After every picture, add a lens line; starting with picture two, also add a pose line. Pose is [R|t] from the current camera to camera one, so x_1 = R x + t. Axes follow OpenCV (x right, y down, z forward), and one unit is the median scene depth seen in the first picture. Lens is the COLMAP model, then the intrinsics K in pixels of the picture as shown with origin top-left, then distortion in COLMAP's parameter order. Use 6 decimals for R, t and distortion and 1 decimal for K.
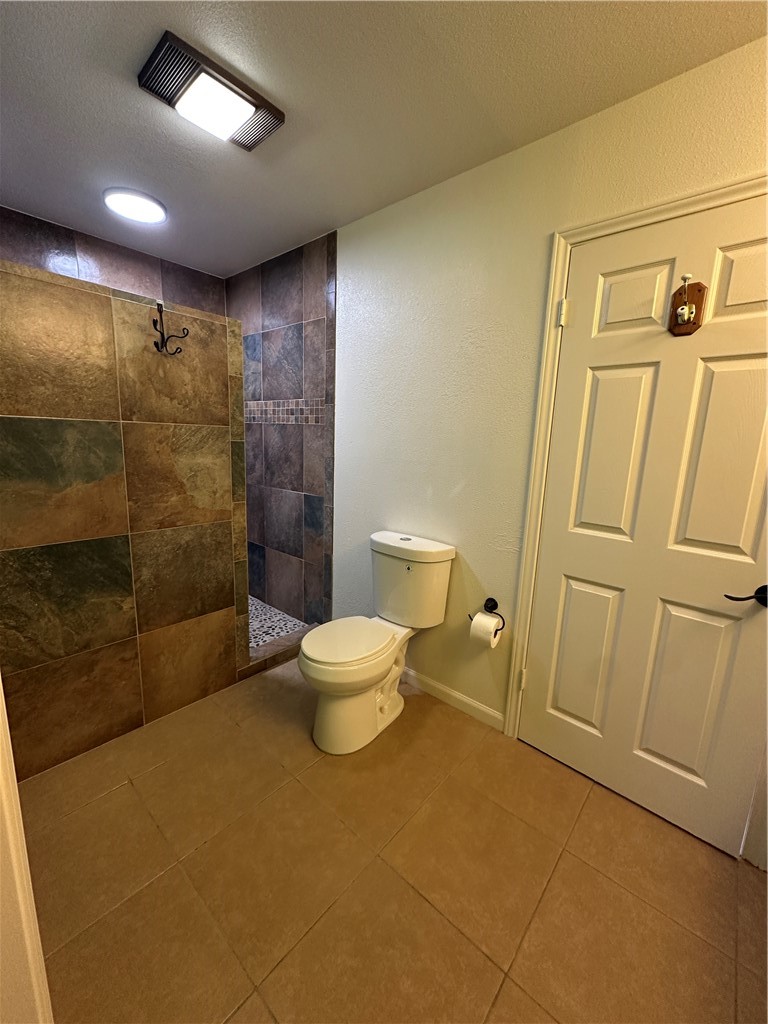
lens RADIAL K [[410.7, 0, 378.9], [0, 410.7, 512.5], [0, 0, 1]] dist [-0.003762, 0.001105]
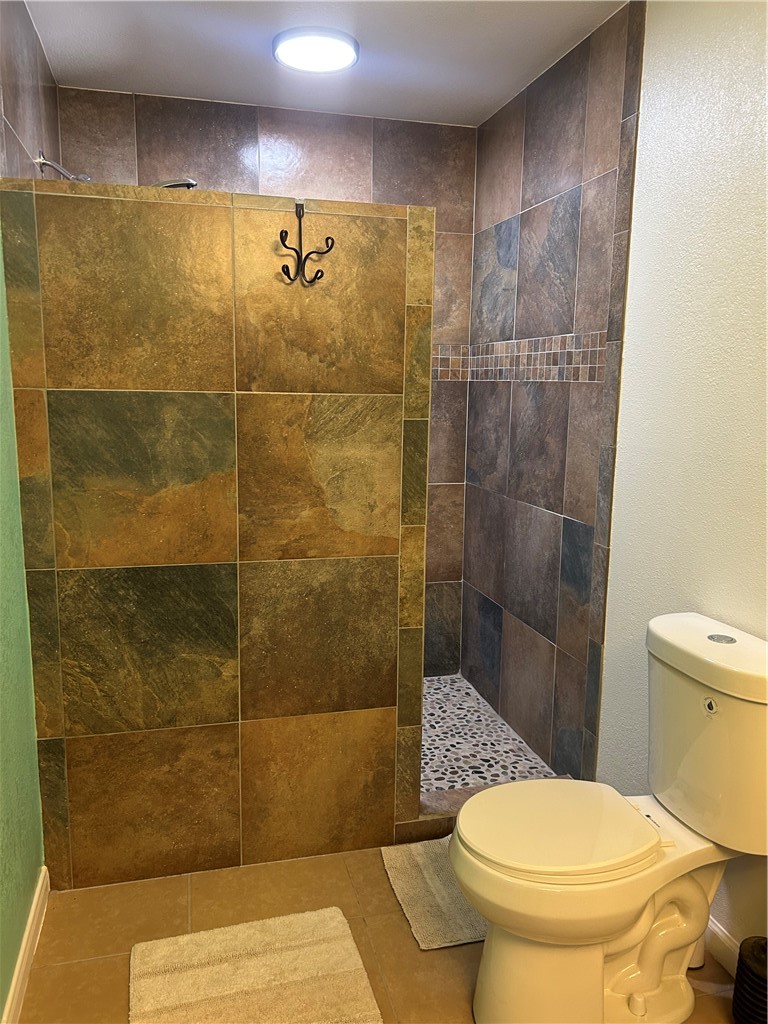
lens RADIAL K [[775.0, 0, 376.4], [0, 775.0, 511.5], [0, 0, 1]] dist [0.050536, -0.051449]
pose [[0.822340, 0.069022, -0.564795, 0.233986], [-0.086539, 0.996239, -0.004252, -0.038033], [0.562377, 0.052373, 0.825221, 0.088254]]
